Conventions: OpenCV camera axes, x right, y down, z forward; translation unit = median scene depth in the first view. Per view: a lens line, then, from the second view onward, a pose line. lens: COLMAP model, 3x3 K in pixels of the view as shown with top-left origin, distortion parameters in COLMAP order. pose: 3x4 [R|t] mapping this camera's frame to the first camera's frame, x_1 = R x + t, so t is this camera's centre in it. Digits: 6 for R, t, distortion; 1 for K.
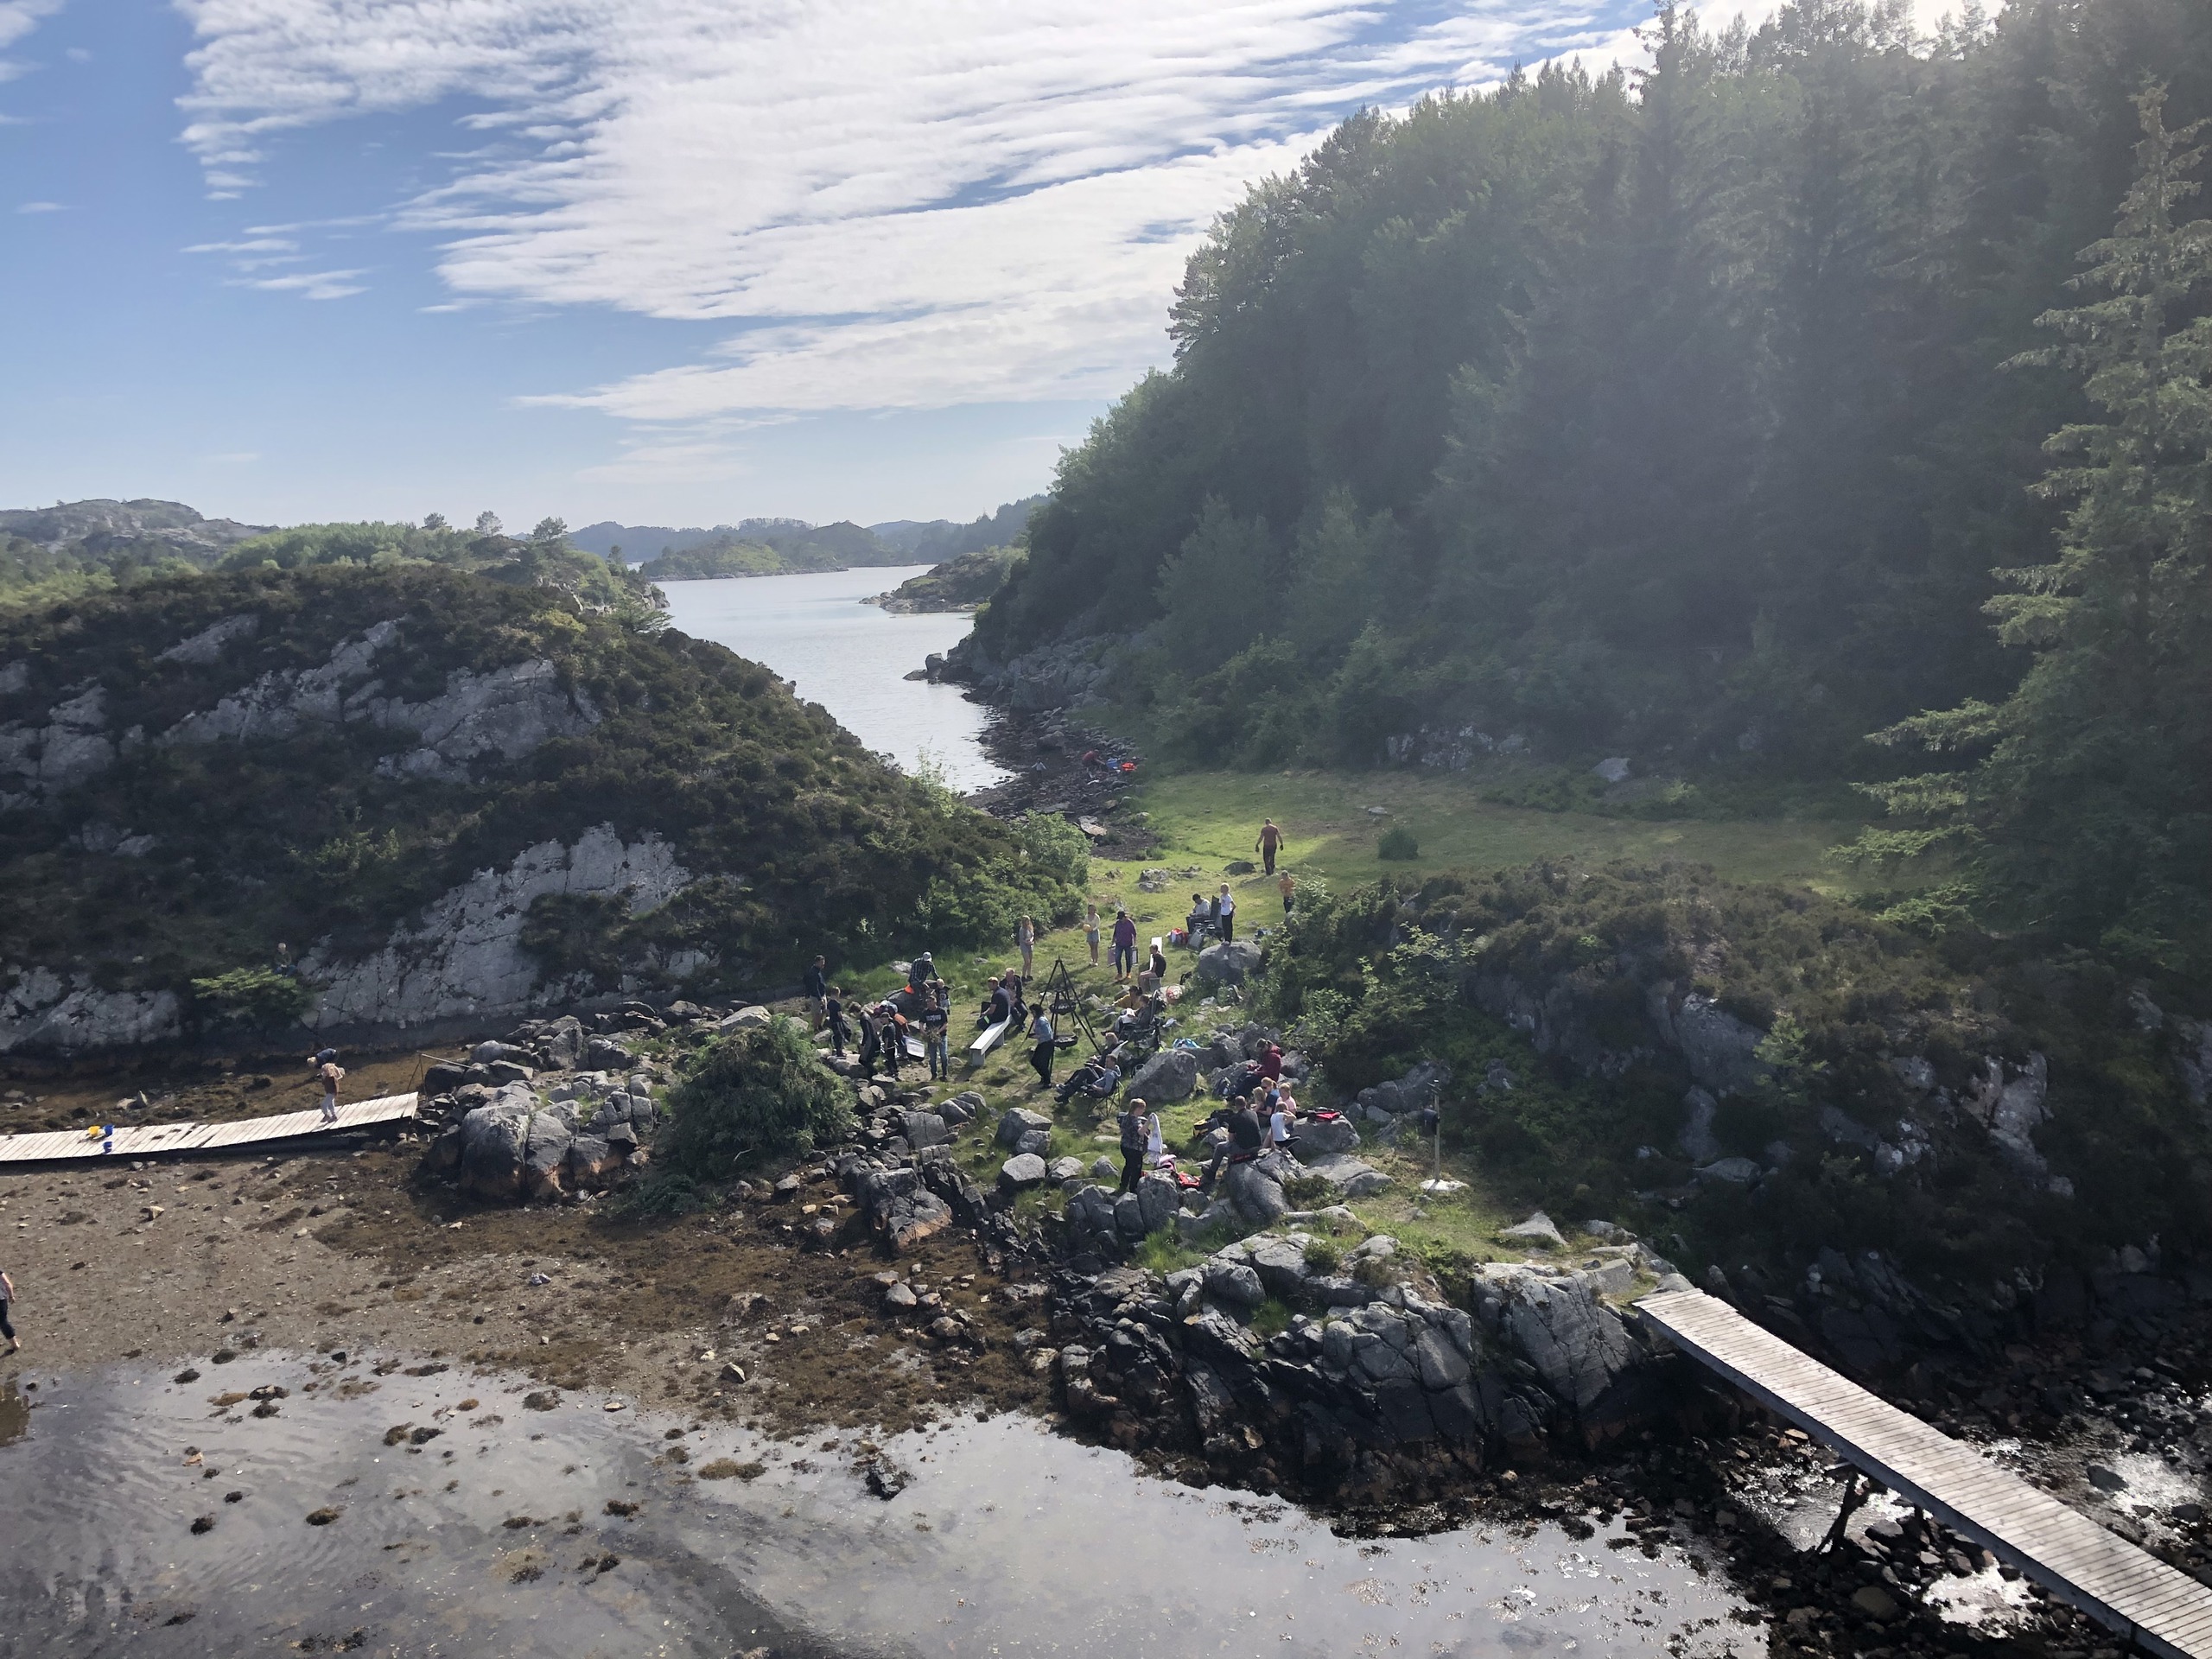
lens RADIAL K [[1808.3, 0, 1094.3], [0, 1808.3, 763.7], [0, 0, 1]] dist [0.041380, -0.062618]
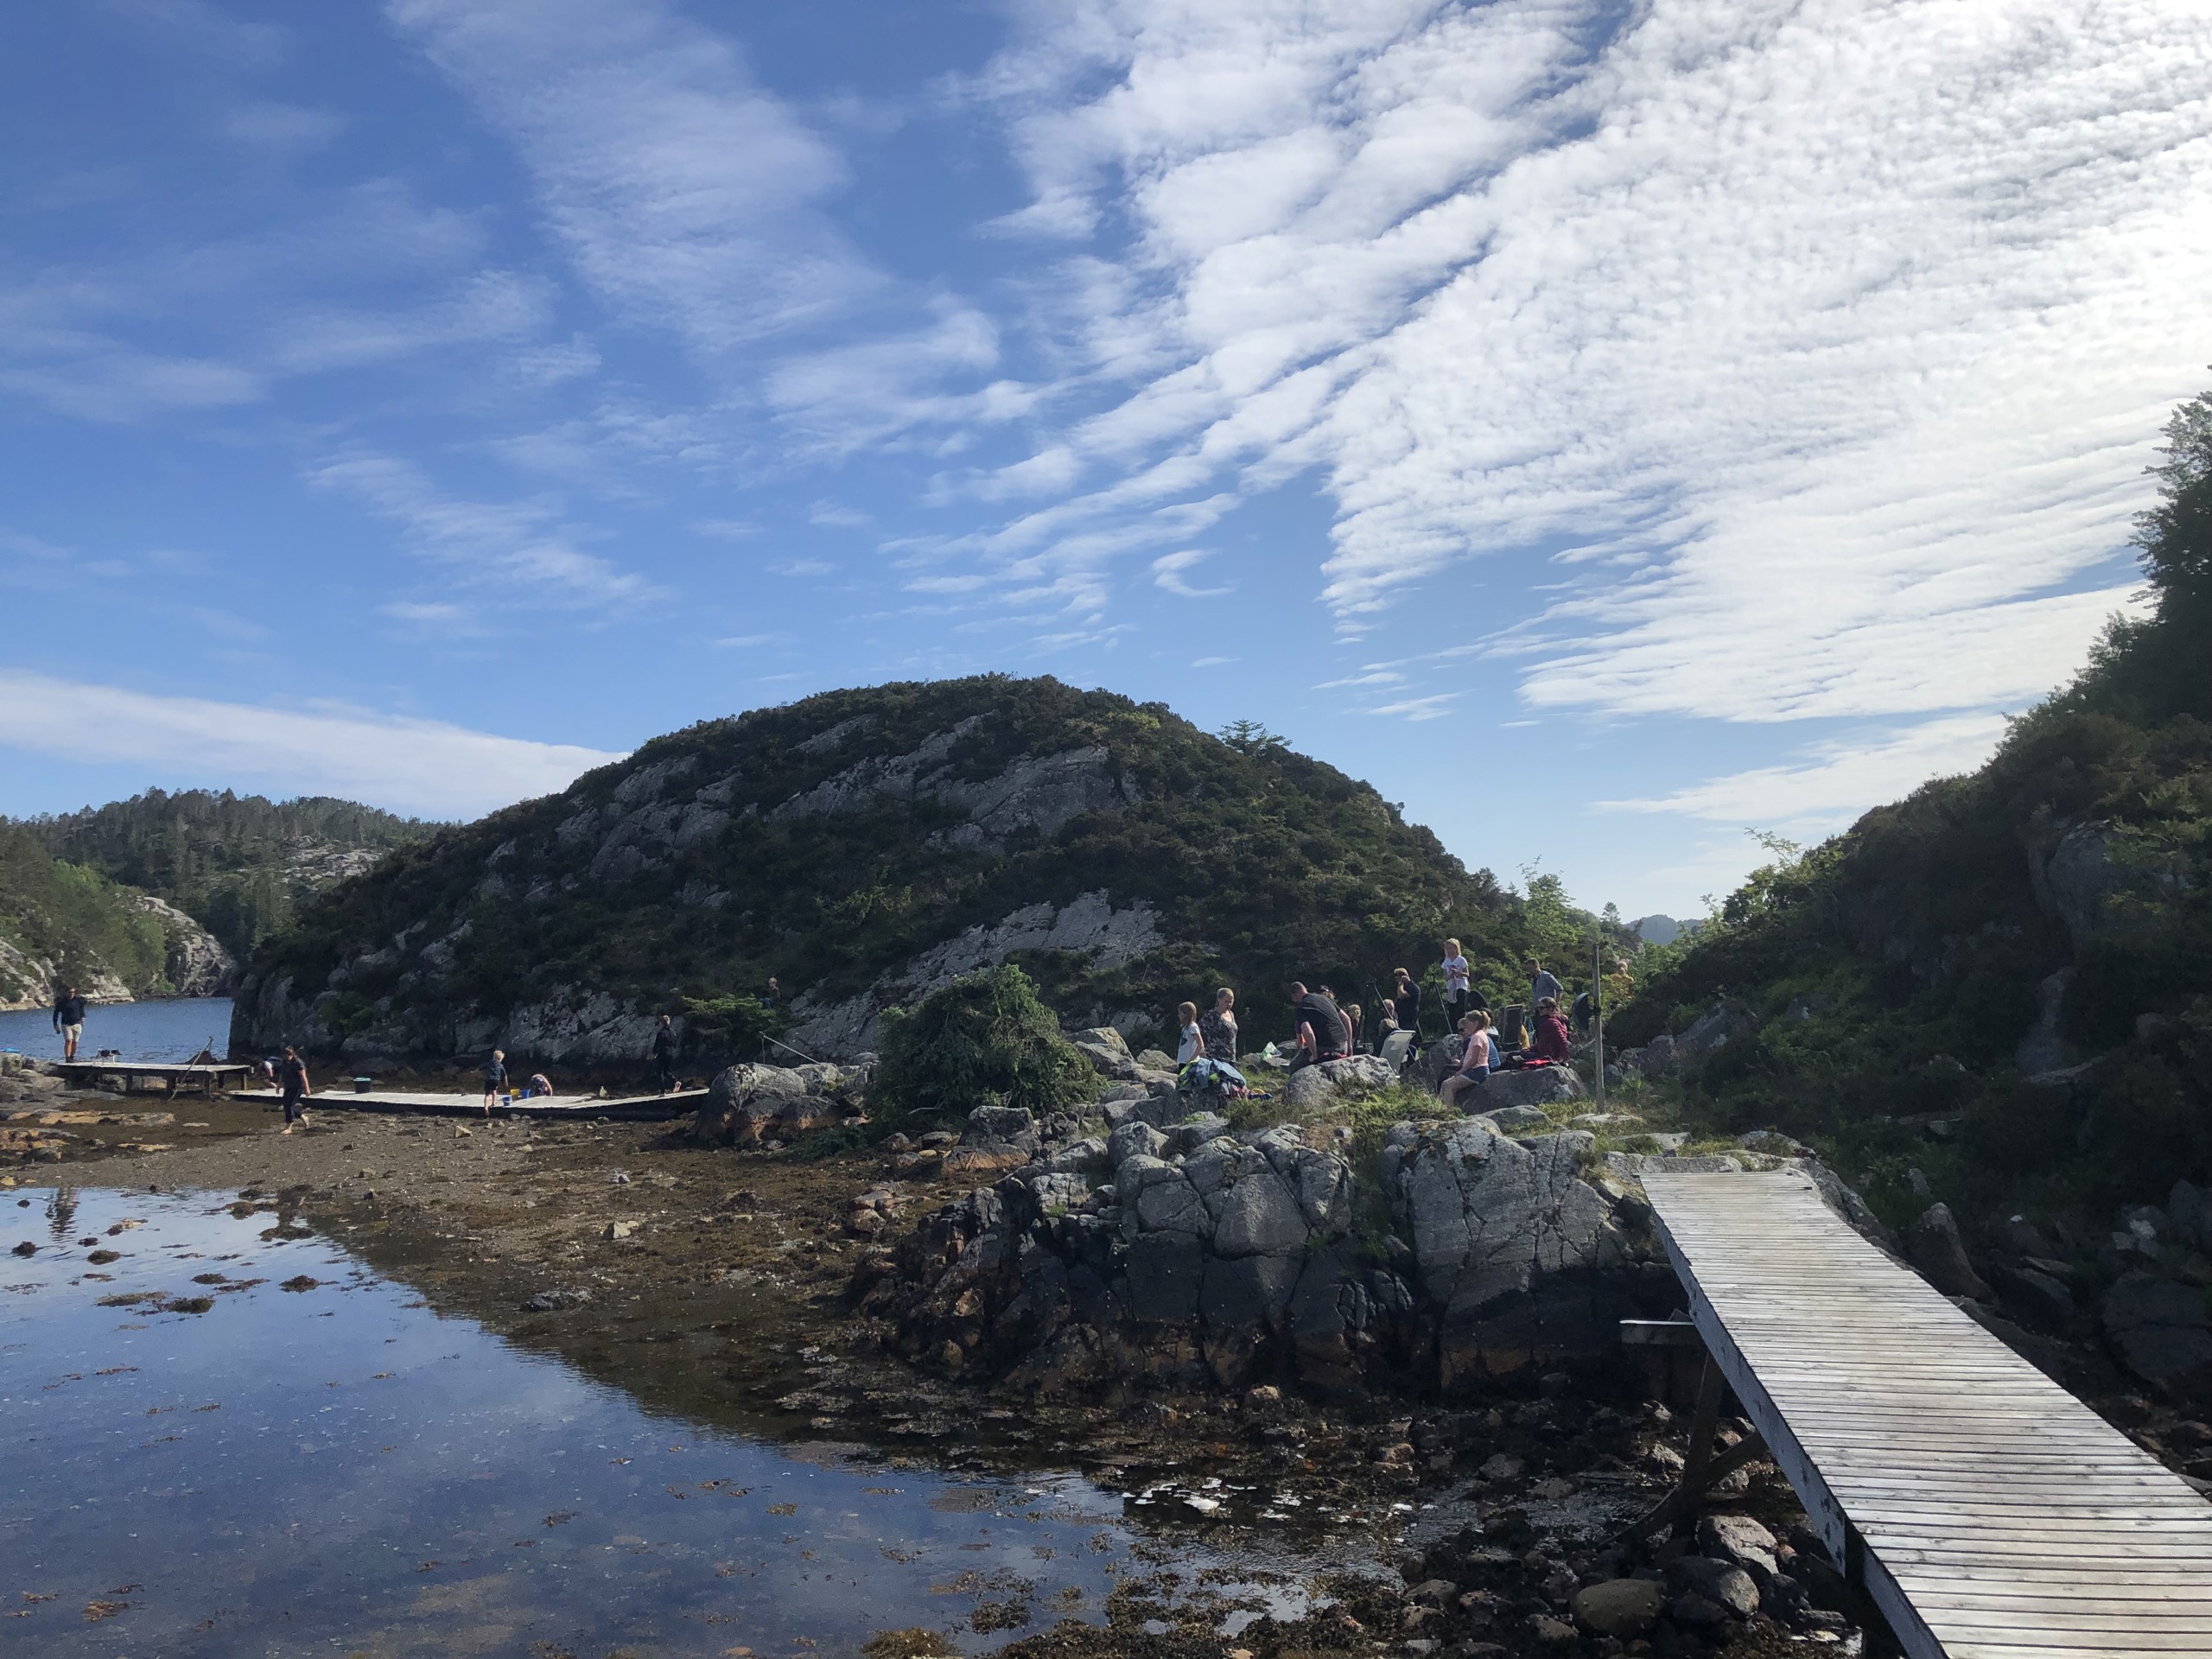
lens RADIAL K [[1787.7, 0, 1152.0], [0, 1787.7, 830.5], [0, 0, 1]] dist [0.098543, -0.217366]
pose [[0.842989, -0.021451, -0.537503, 0.240247], [-0.086501, 0.980796, -0.174806, 0.157075], [0.530930, 0.193854, 0.824945, 0.243170]]
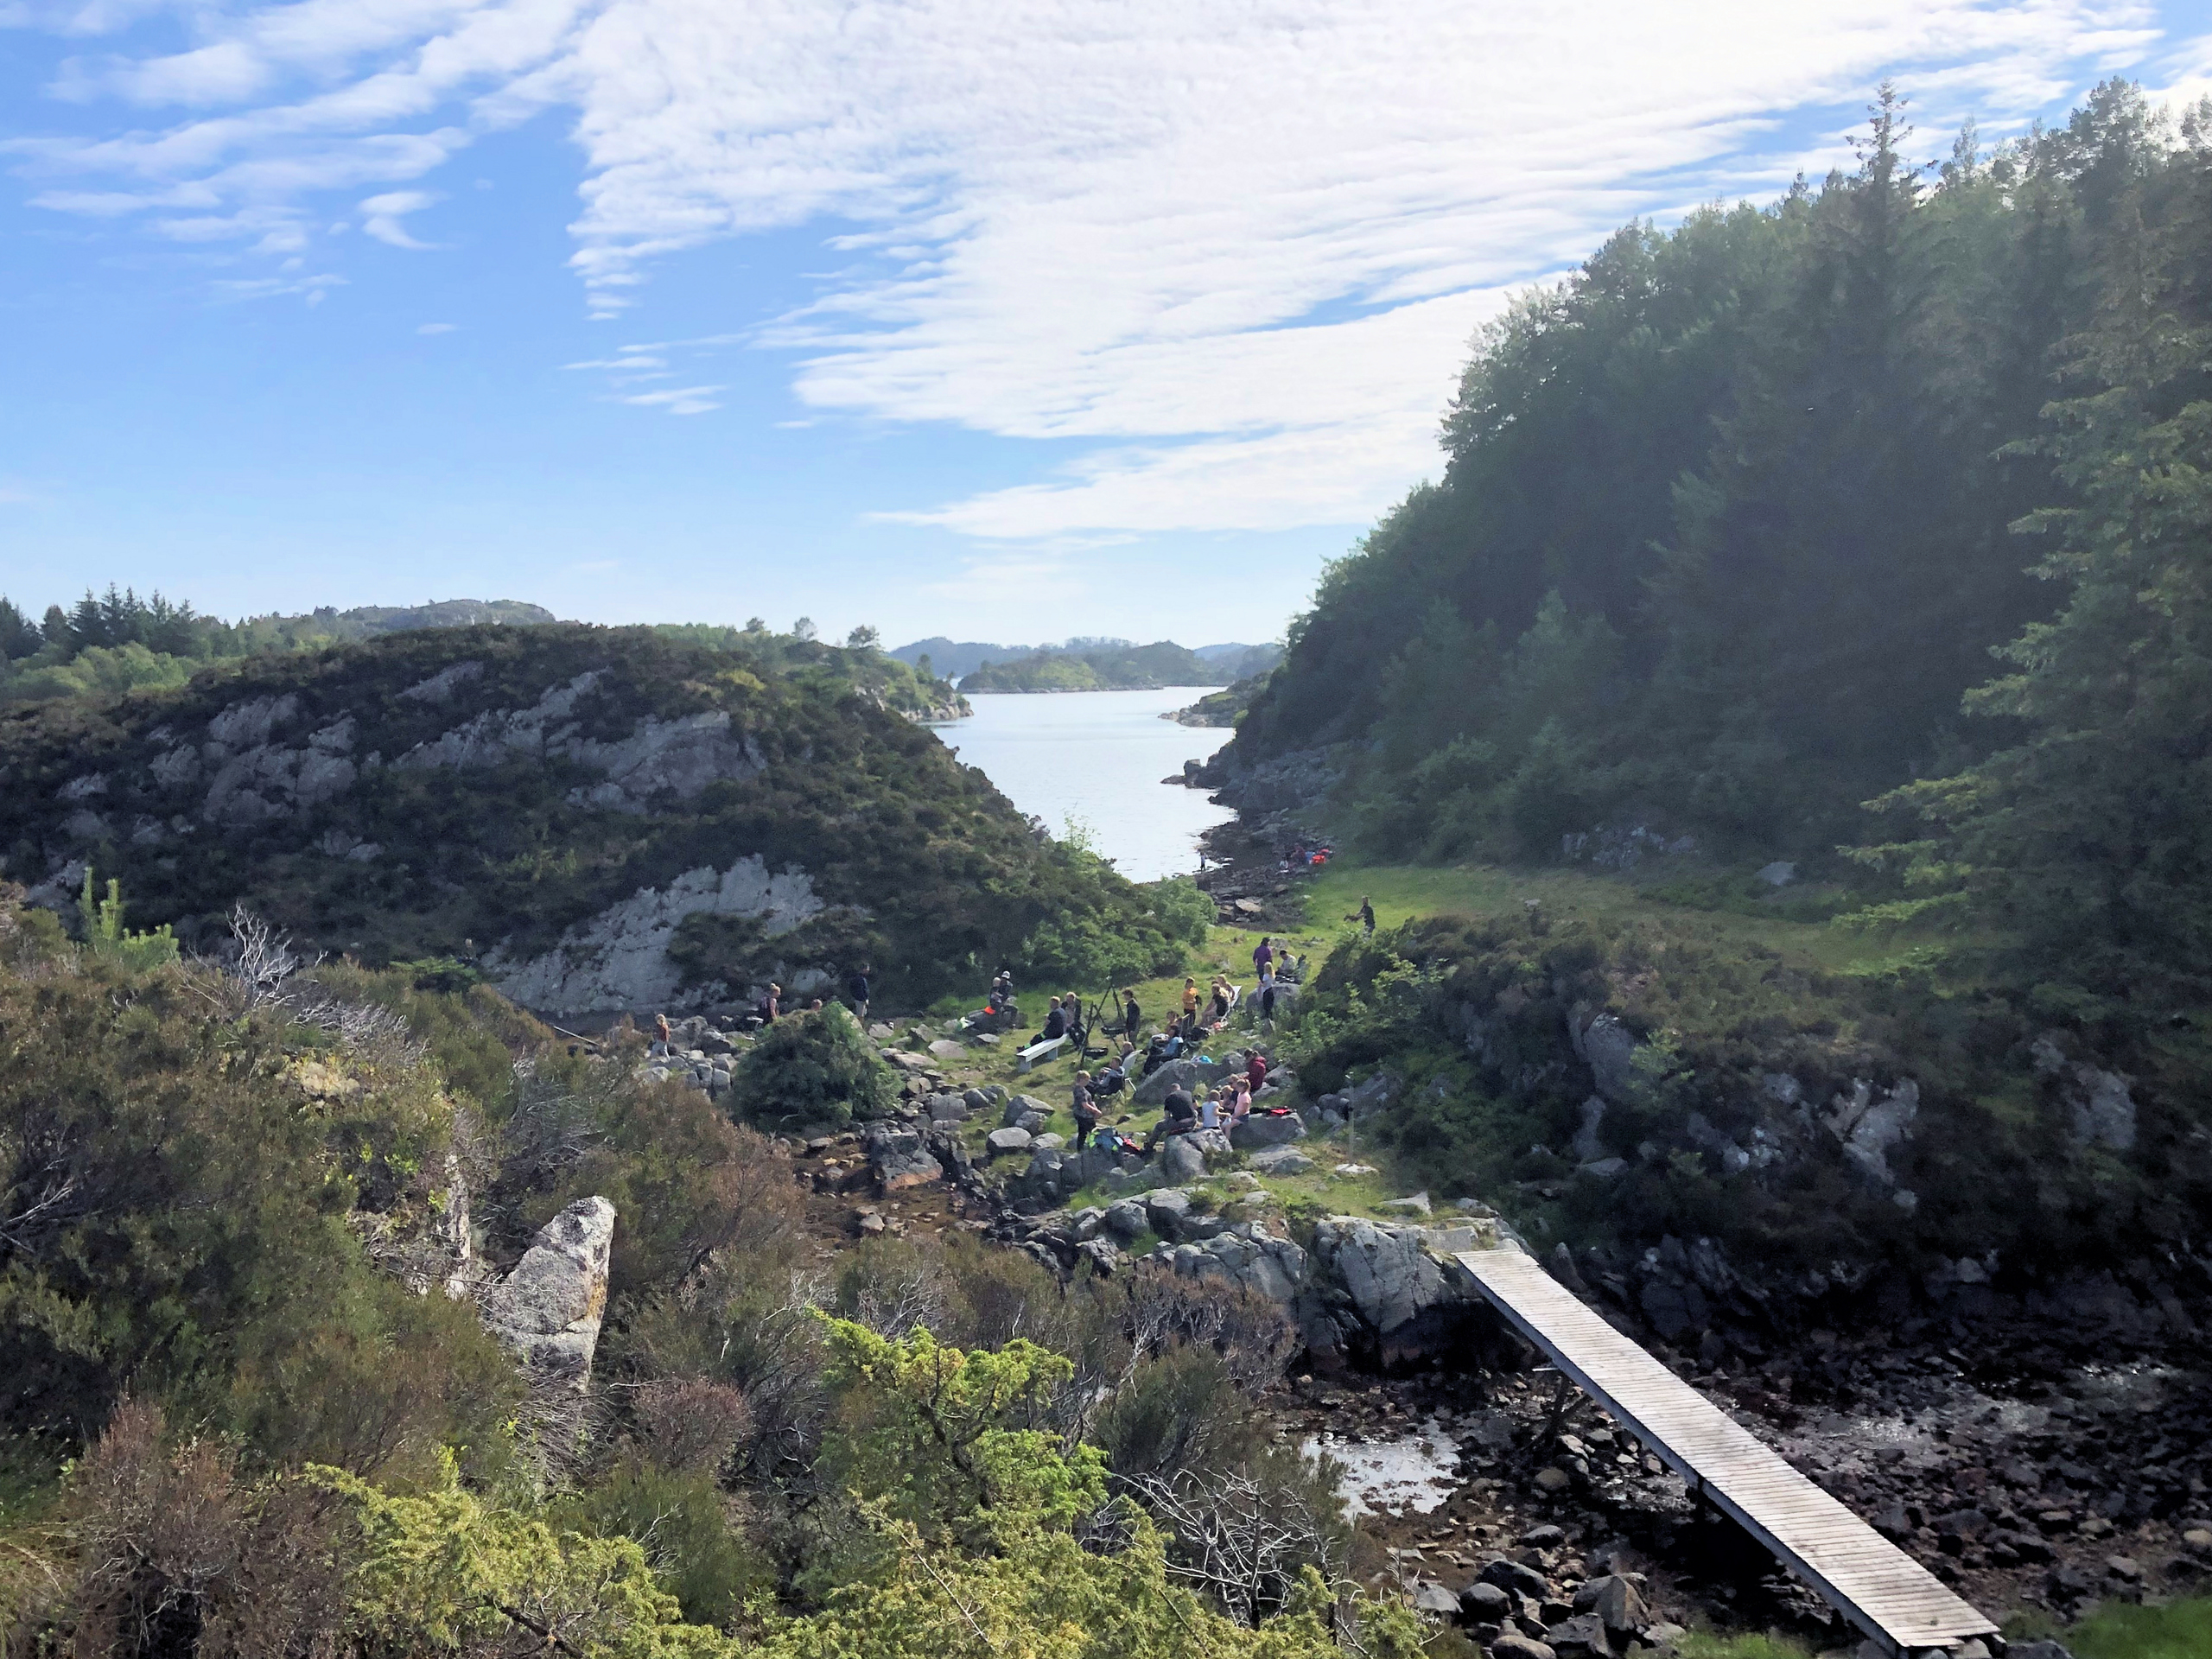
lens RADIAL K [[1888.6, 0, 1106.0], [0, 1888.6, 829.5], [0, 0, 1]] dist [0.147488, -0.487296]
pose [[0.982646, 0.045612, -0.179797, 0.148482], [-0.052717, 0.997998, -0.034941, 0.045342], [0.177844, 0.043813, 0.983083, -0.109198]]
